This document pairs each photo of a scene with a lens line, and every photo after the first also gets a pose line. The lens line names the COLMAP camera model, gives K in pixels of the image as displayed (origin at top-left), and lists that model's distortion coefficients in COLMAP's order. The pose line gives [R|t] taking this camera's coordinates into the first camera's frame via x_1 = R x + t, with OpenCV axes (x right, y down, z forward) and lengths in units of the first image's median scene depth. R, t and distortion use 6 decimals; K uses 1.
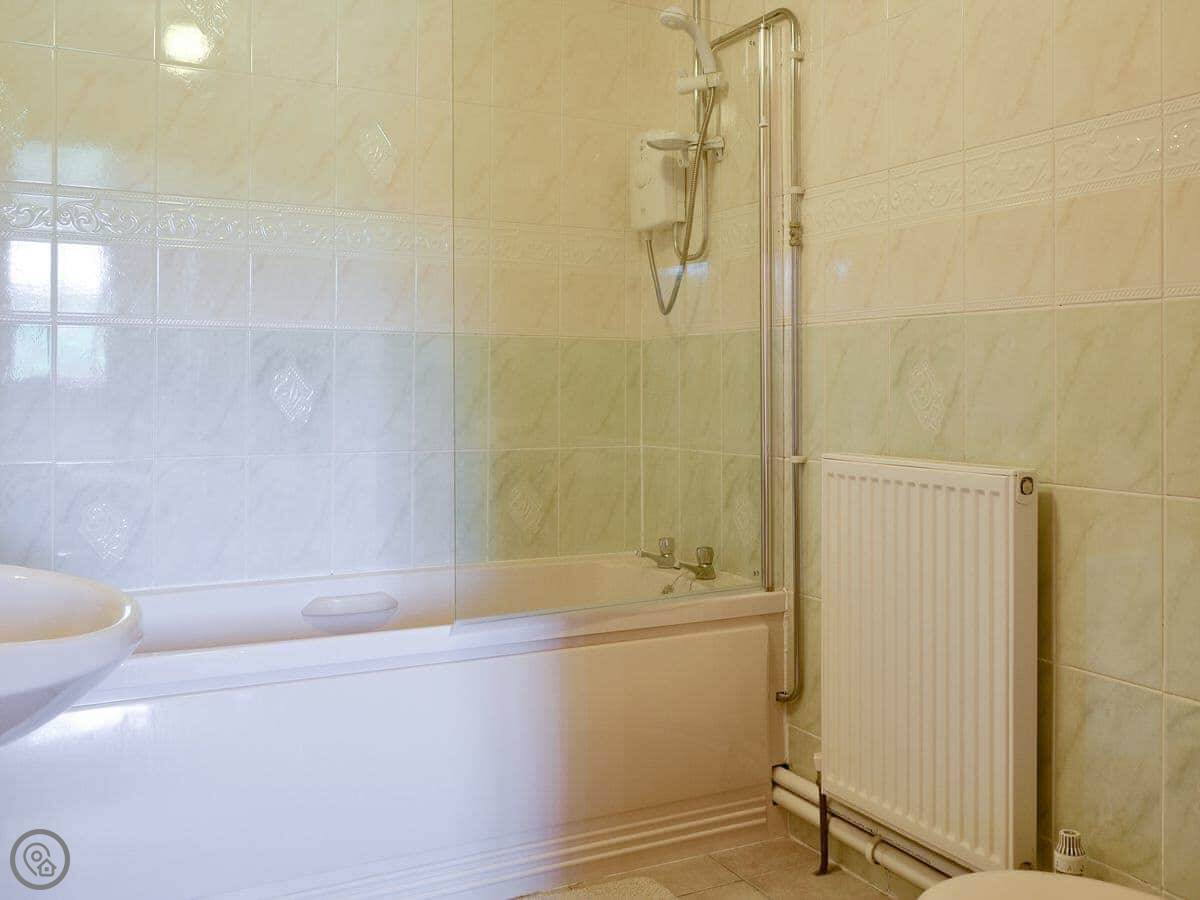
lens RADIAL K [[1109.2, 0, 601.3], [0, 1109.2, 401.3], [0, 0, 1]] dist [-0.061073, 0.008778]
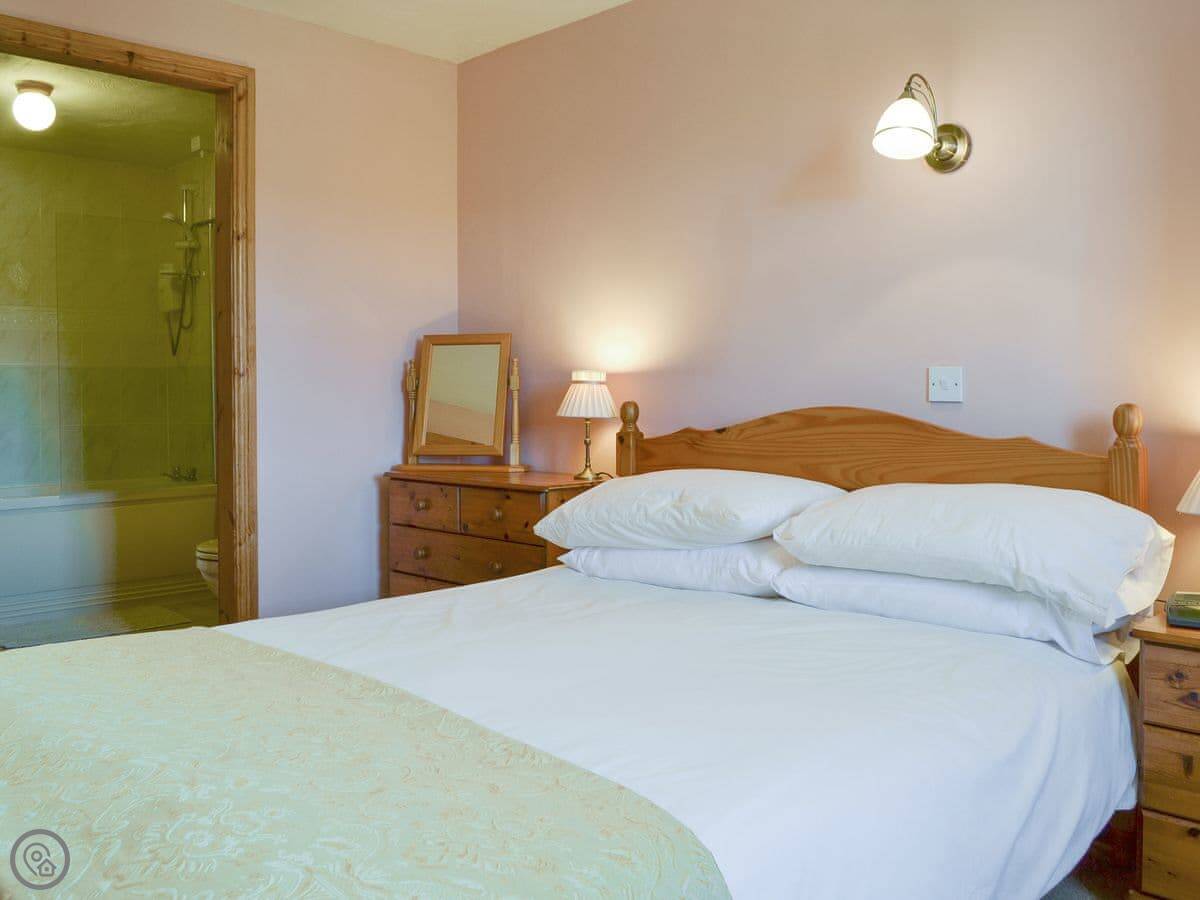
lens RADIAL K [[1109.2, 0, 601.3], [0, 1109.2, 401.3], [0, 0, 1]] dist [-0.061073, 0.008778]
pose [[0.952142, -0.014934, 0.305292, 0.196170], [0.017526, 0.999830, -0.005752, 0.032506], [-0.305154, 0.010827, 0.952241, -1.203541]]
